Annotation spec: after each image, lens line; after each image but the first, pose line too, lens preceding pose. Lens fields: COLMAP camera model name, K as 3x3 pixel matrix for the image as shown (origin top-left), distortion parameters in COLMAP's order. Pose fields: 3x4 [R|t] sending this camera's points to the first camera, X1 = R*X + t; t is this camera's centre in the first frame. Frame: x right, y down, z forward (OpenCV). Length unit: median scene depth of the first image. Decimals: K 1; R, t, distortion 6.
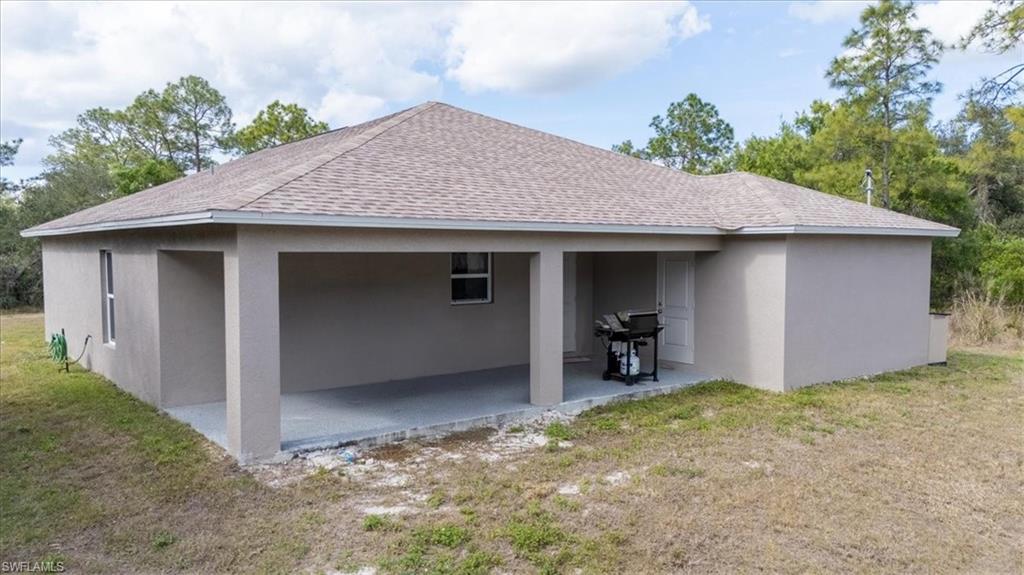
lens RADIAL K [[760.8, 0, 512.9], [0, 760.8, 289.9], [0, 0, 1]] dist [0.057601, 0.000548]
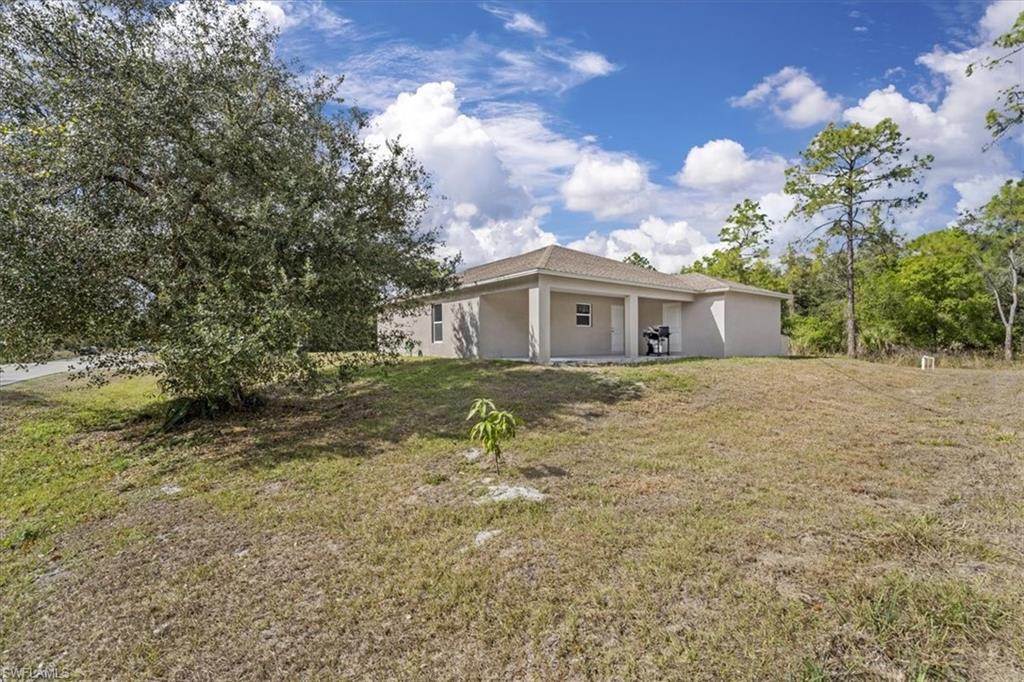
lens RADIAL K [[422.1, 0, 511.4], [0, 422.1, 340.6], [0, 0, 1]] dist [0.000913, 0.000032]
pose [[0.999382, -0.006036, -0.034640, -0.222671], [0.004039, 0.998341, -0.057434, 0.129587], [0.034929, 0.057258, 0.997748, -0.274014]]
